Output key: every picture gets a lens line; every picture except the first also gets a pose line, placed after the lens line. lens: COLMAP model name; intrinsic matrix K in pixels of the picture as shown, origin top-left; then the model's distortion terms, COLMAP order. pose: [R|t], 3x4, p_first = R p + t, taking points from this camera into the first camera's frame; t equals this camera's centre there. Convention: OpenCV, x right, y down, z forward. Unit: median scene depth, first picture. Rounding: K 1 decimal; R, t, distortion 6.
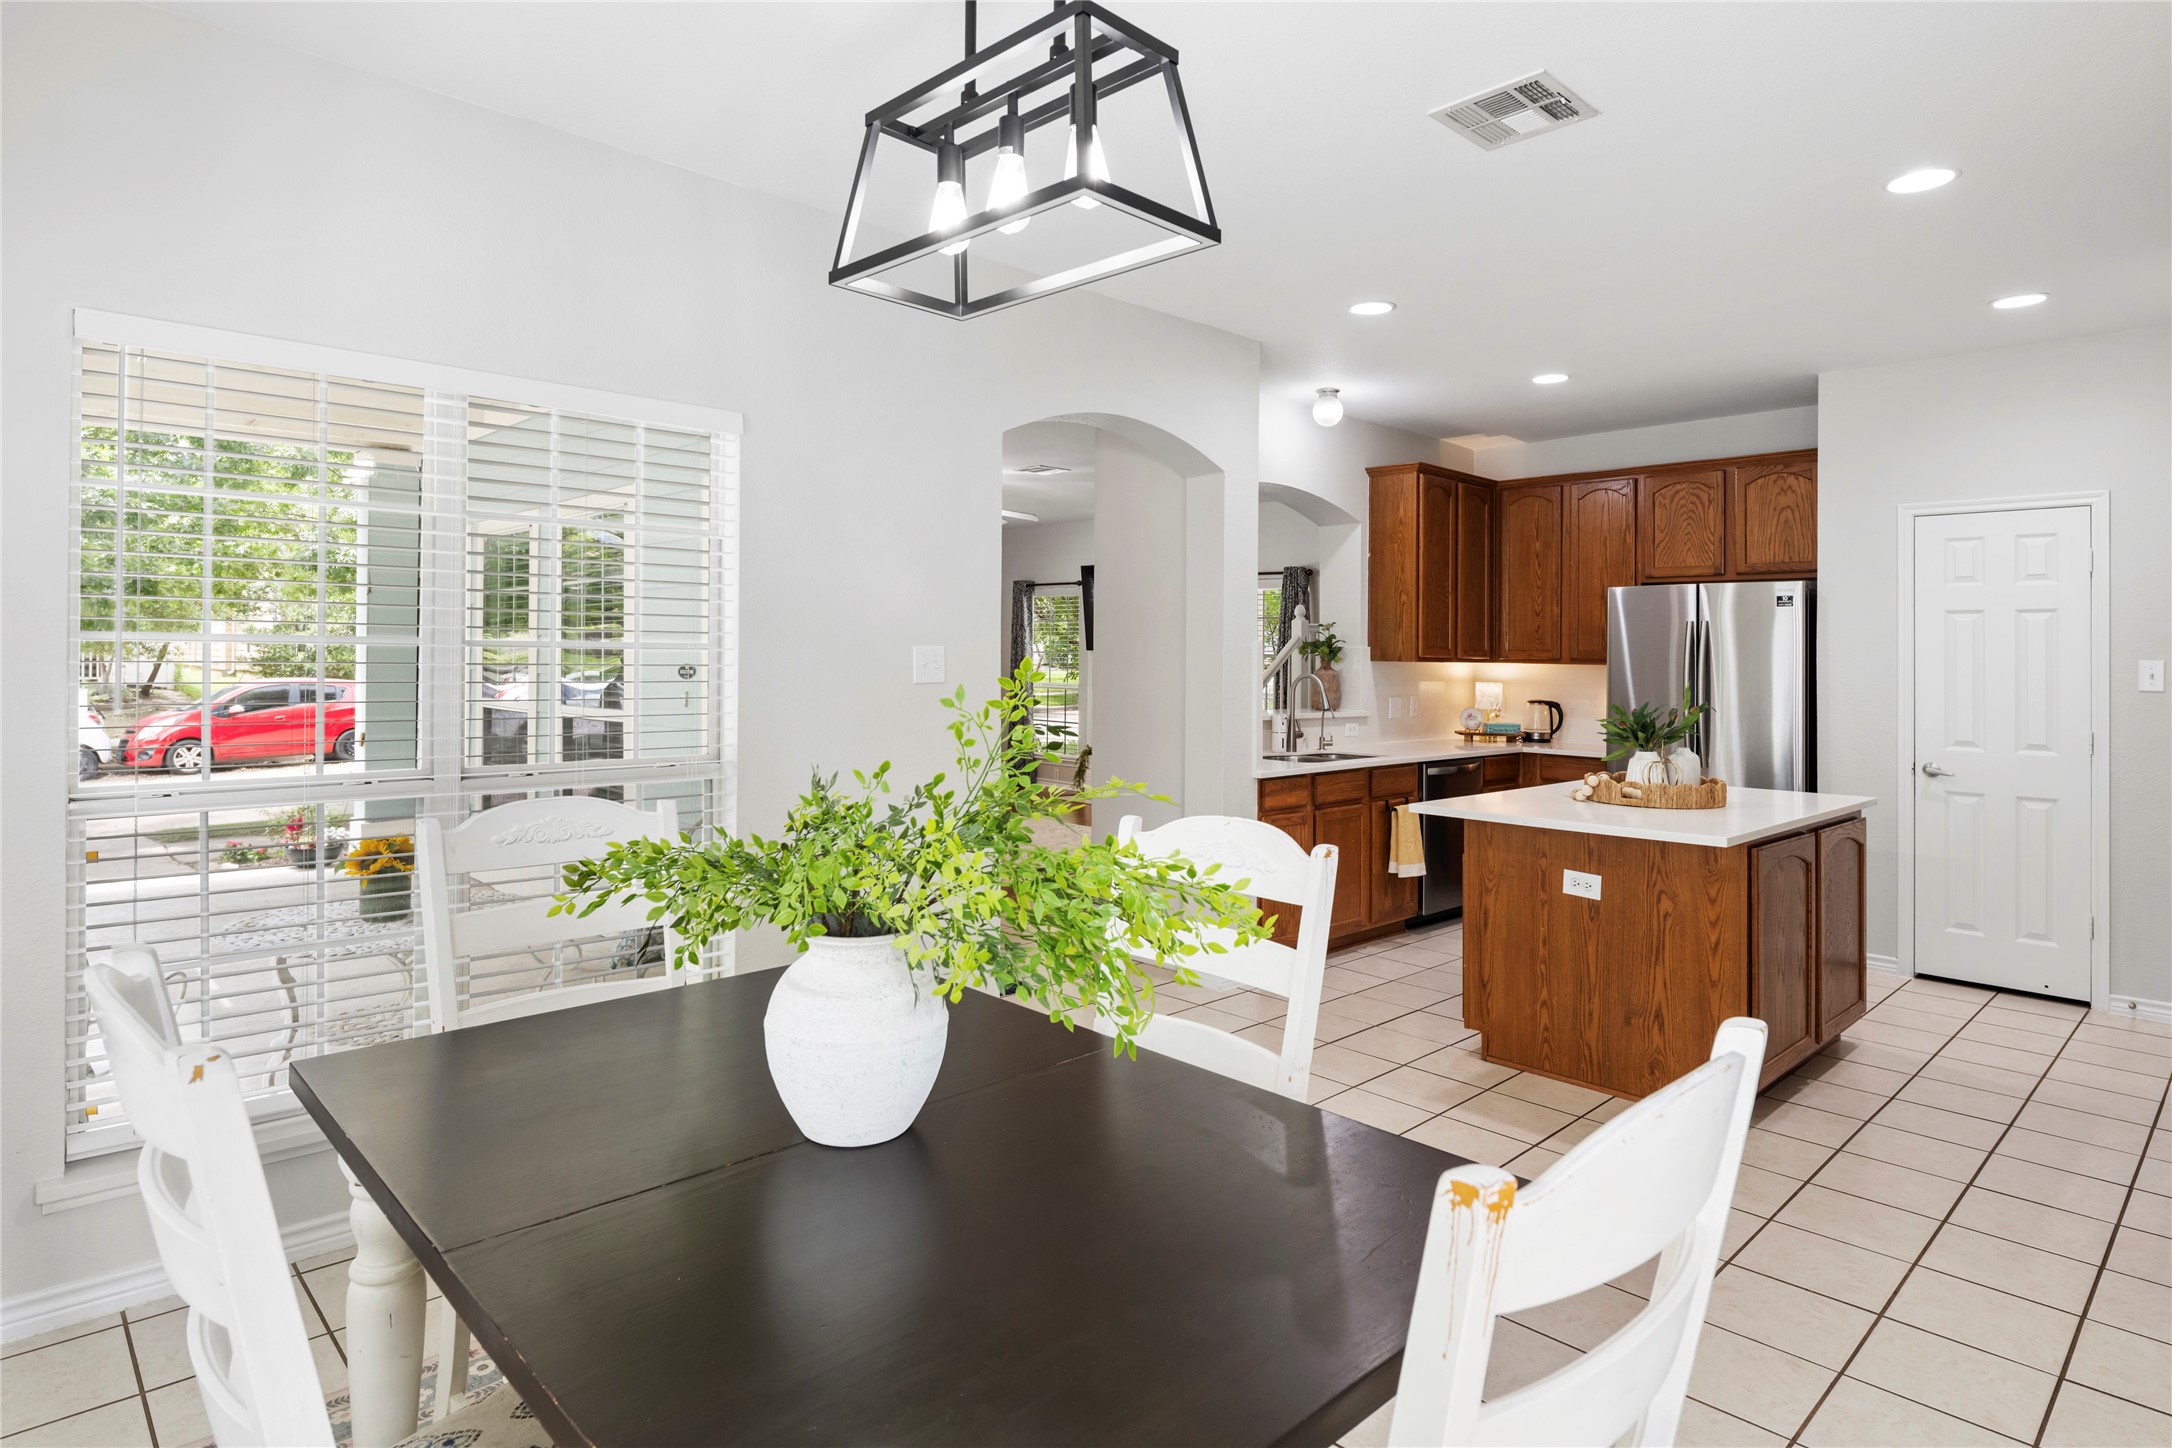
lens RADIAL K [[1174.3, 0, 1069.6], [0, 1174.3, 696.1], [0, 0, 1]] dist [-0.004217, -0.000368]
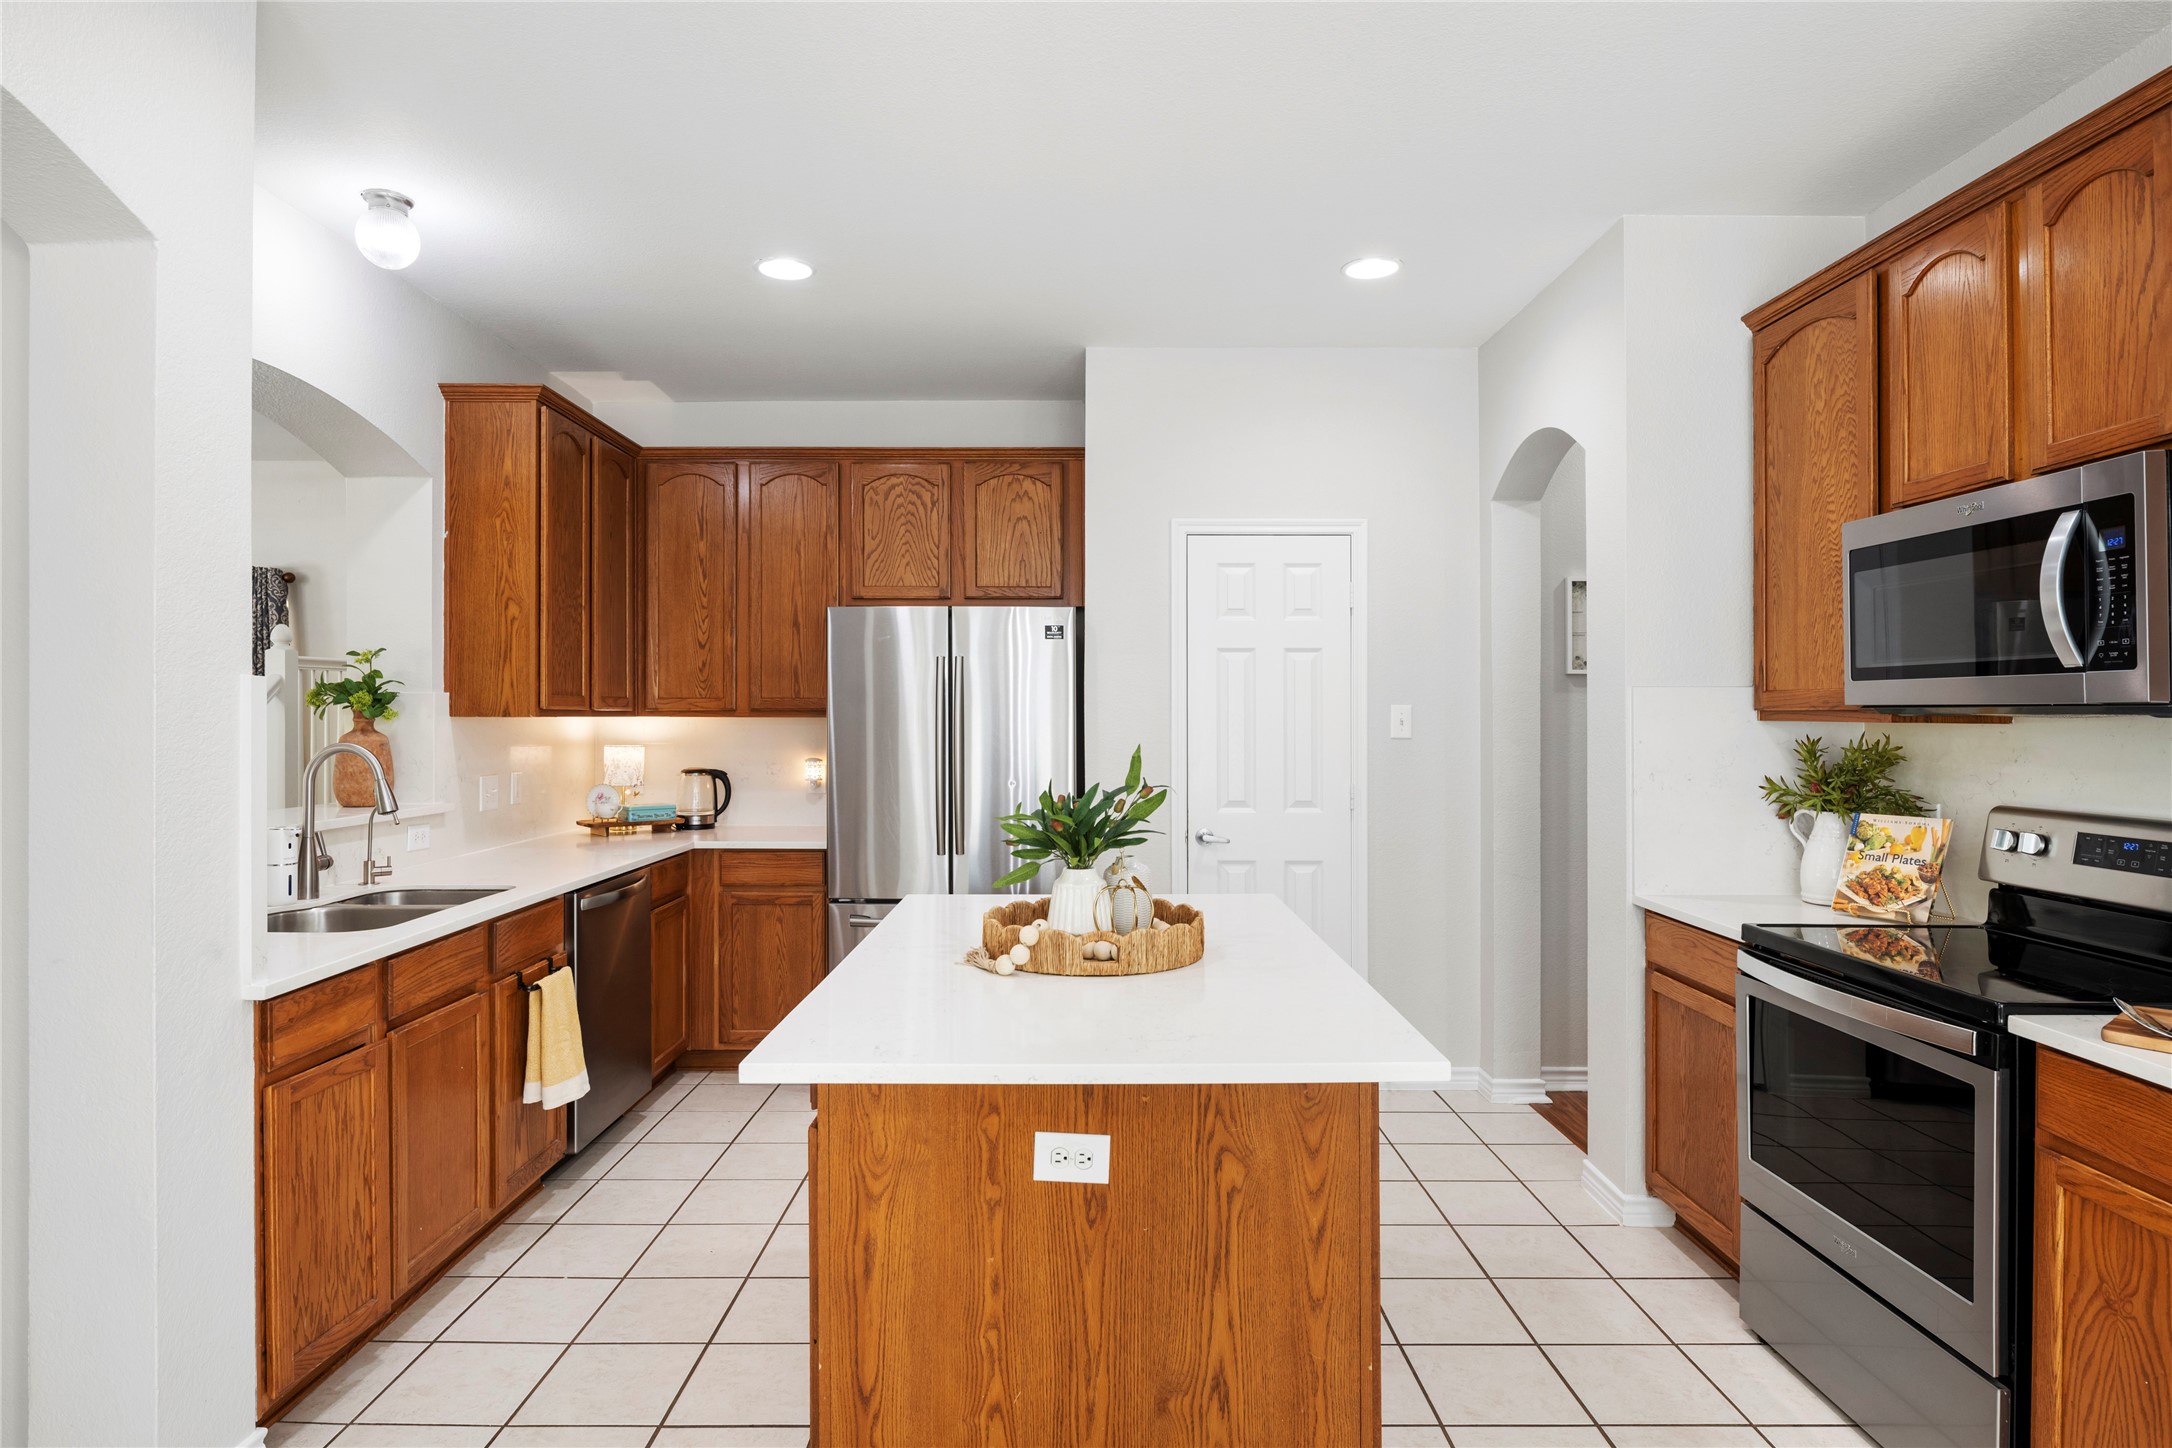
lens RADIAL K [[1174.3, 0, 1069.6], [0, 1174.3, 696.1], [0, 0, 1]] dist [-0.004217, -0.000368]
pose [[0.681361, -0.001461, 0.731946, 0.043609], [0.032981, 0.999044, -0.028707, -0.014548], [-0.731204, 0.043700, 0.680757, 0.415547]]
